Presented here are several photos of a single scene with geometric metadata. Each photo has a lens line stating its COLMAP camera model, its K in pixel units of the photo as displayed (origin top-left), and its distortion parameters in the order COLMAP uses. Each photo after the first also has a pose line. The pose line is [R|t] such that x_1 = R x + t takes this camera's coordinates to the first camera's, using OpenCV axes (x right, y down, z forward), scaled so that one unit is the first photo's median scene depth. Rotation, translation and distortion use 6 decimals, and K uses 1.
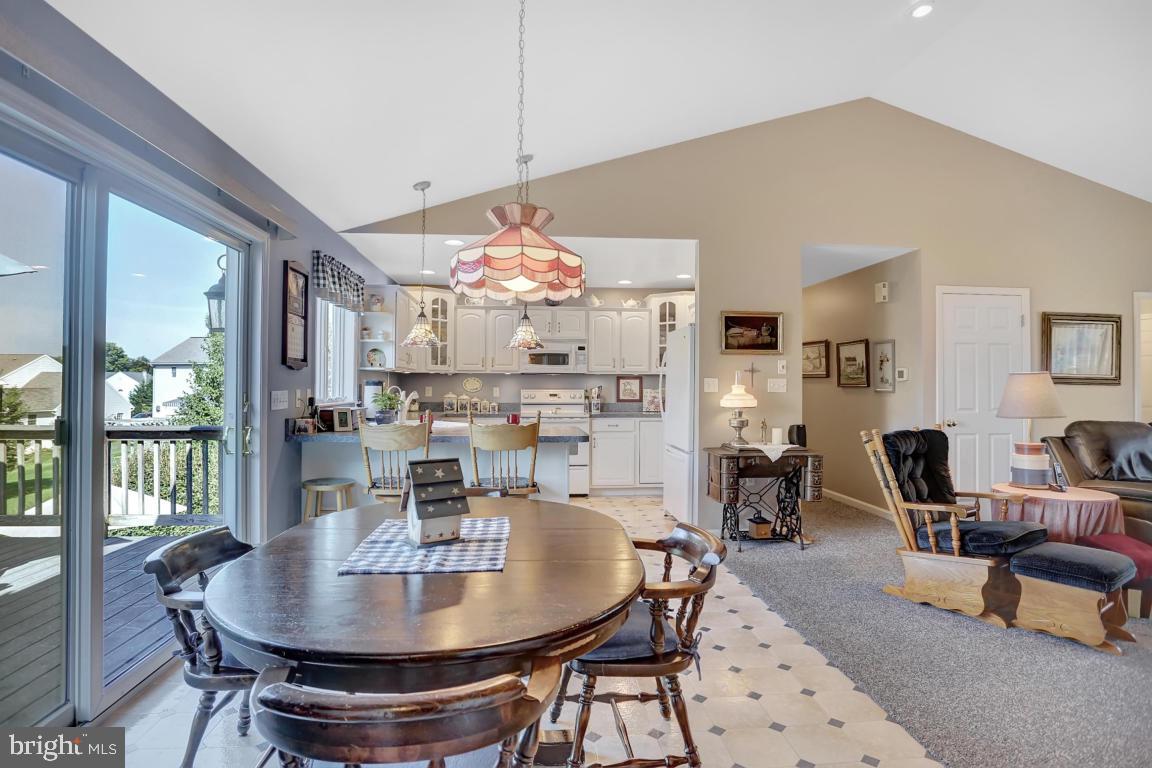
lens RADIAL K [[597.0, 0, 571.7], [0, 597.0, 381.5], [0, 0, 1]] dist [-0.053159, 0.020892]
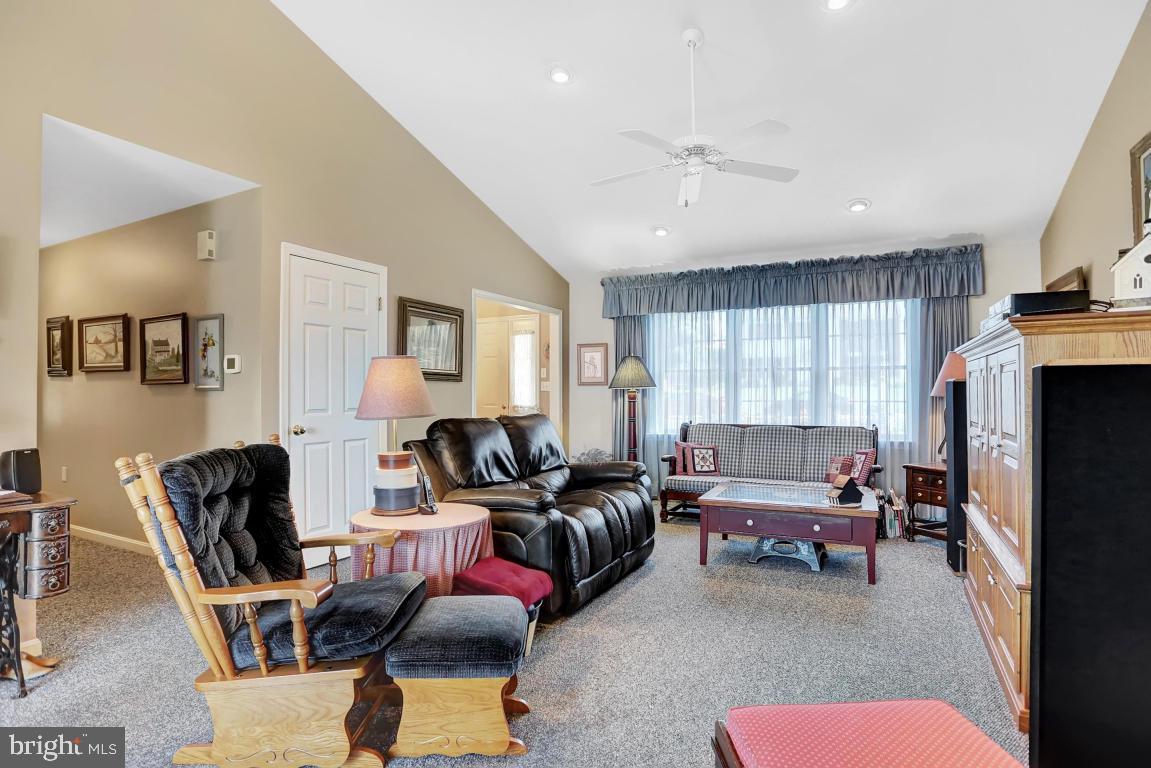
lens RADIAL K [[596.5, 0, 581.4], [0, 596.5, 382.9], [0, 0, 1]] dist [-0.053159, 0.020892]
pose [[0.531907, 0.007752, 0.846767, 0.275313], [0.000777, 0.999953, -0.009642, 0.024772], [-0.846803, 0.005786, 0.531876, 0.401343]]
